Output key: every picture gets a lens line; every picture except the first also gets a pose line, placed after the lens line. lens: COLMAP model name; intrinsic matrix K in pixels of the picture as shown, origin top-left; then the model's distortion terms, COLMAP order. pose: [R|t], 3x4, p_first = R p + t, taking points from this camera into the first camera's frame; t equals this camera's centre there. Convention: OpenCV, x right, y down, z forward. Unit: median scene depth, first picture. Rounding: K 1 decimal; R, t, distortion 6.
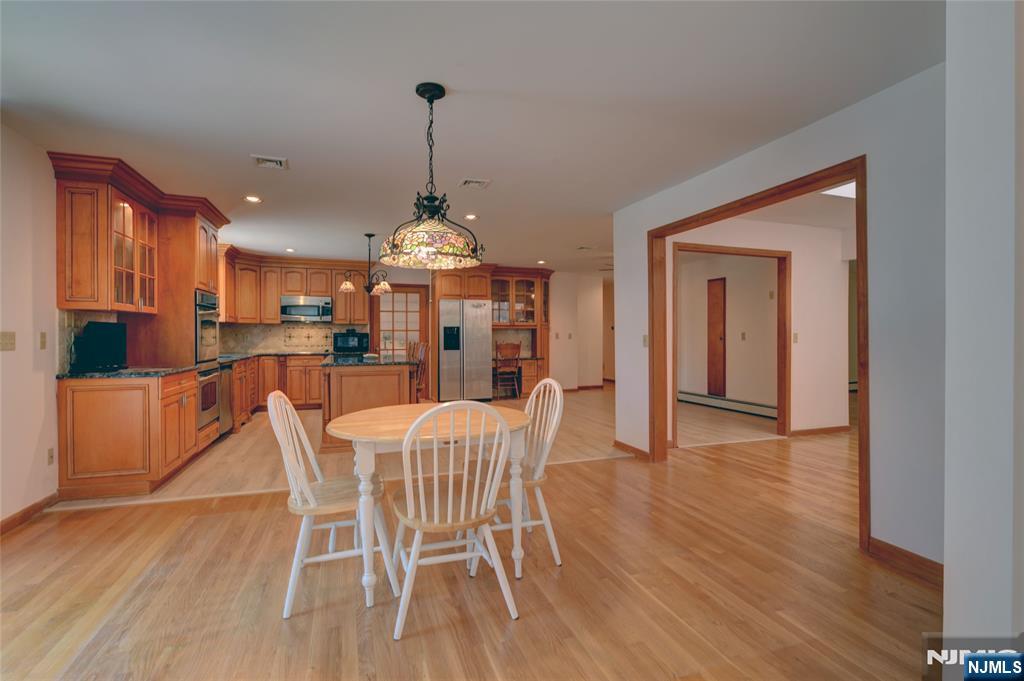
lens RADIAL K [[485.5, 0, 515.0], [0, 485.5, 339.0], [0, 0, 1]] dist [-0.007086, -0.000823]
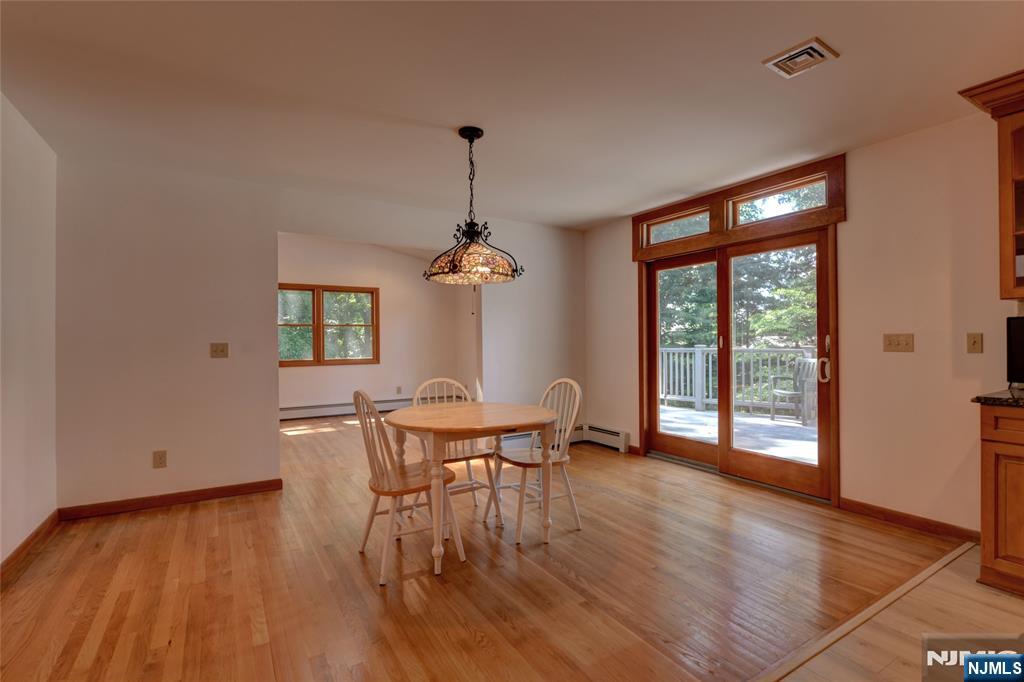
lens RADIAL K [[485.5, 0, 515.0], [0, 485.5, 339.5], [0, 0, 1]] dist [-0.007086, -0.000823]
pose [[-0.975558, 0.011868, -0.219422, -0.004279], [0.010312, 0.999913, 0.008239, -0.007011], [0.219500, 0.005775, -0.975595, 0.660288]]
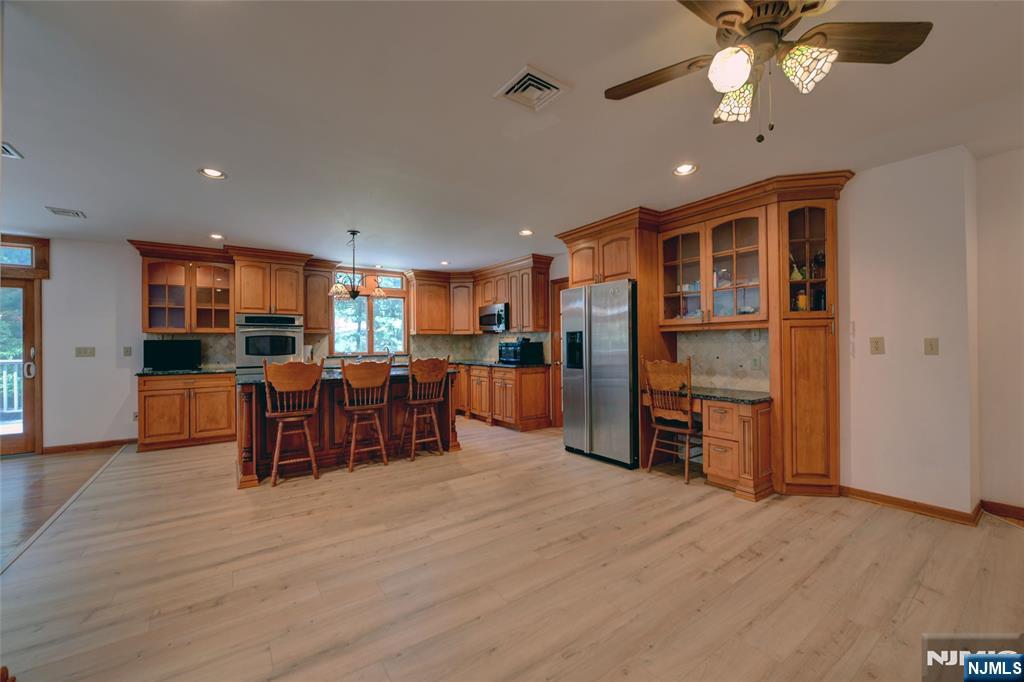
lens RADIAL K [[406.4, 0, 515.4], [0, 406.4, 341.9], [0, 0, 1]] dist [-0.009551, -0.000526]
pose [[0.286349, -0.006311, -0.958105, 0.357003], [0.000916, 0.999980, -0.006313, -0.008628], [0.958125, 0.000930, 0.286349, 0.788808]]
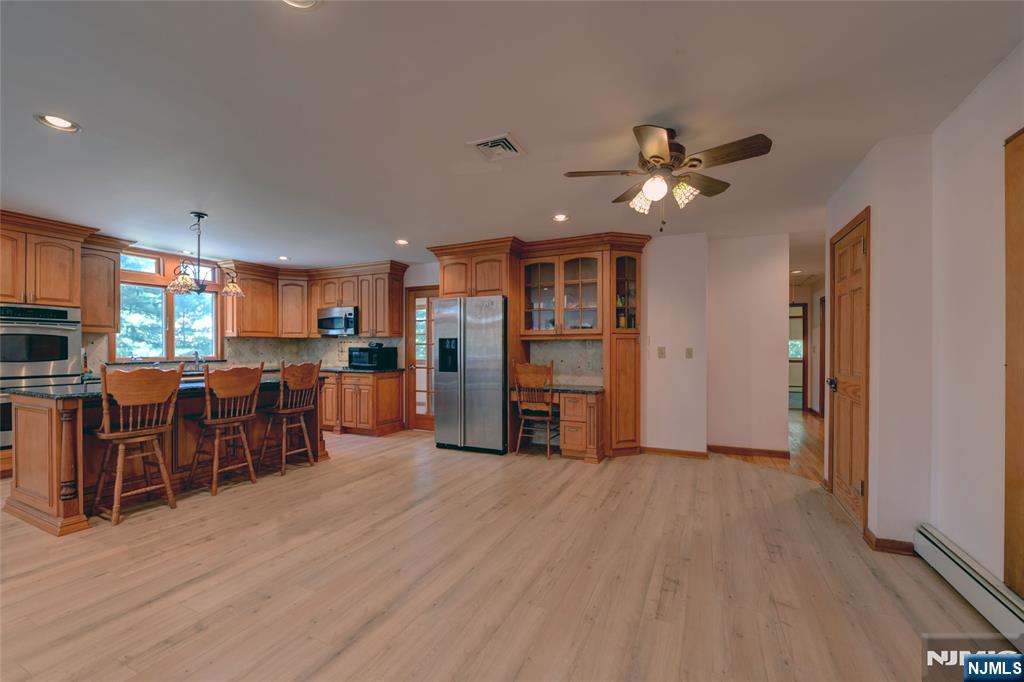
lens RADIAL K [[413.5, 0, 516.1], [0, 413.5, 350.6], [0, 0, 1]] dist [-0.010634, -0.000408]
pose [[0.719973, 0.004472, -0.693988, 0.354245], [-0.007060, 0.999975, -0.000881, -0.007847], [0.693967, 0.005534, 0.719986, 0.653458]]
